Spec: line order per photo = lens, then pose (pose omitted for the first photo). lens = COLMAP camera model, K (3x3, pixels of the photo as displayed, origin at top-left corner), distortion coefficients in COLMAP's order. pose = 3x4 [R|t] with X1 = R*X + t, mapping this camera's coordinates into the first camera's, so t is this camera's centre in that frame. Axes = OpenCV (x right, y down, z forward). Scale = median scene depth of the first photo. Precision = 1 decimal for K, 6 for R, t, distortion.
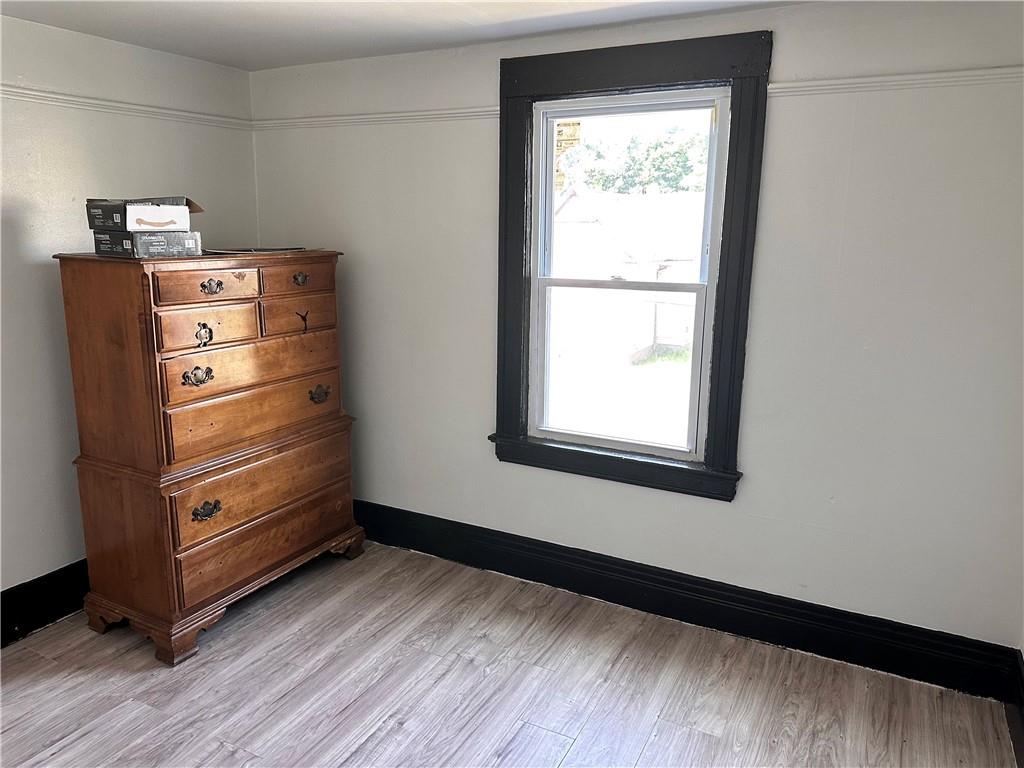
lens RADIAL K [[703.2, 0, 512.9], [0, 703.2, 390.9], [0, 0, 1]] dist [0.014146, -0.001299]
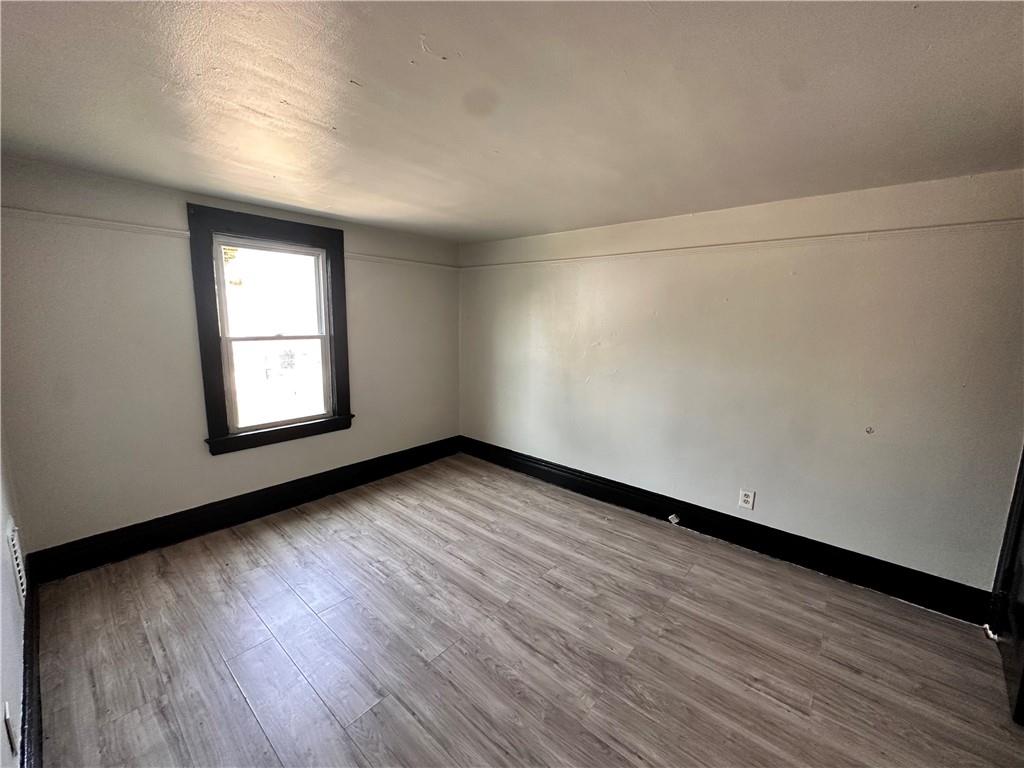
lens RADIAL K [[411.9, 0, 512.1], [0, 411.9, 386.5], [0, 0, 1]] dist [-0.000784, 0.000069]
pose [[0.229945, -0.171936, 0.957895, -0.816155], [0.180393, 0.974744, 0.131656, -0.056661], [-0.956339, 0.142524, 0.255154, 0.122485]]
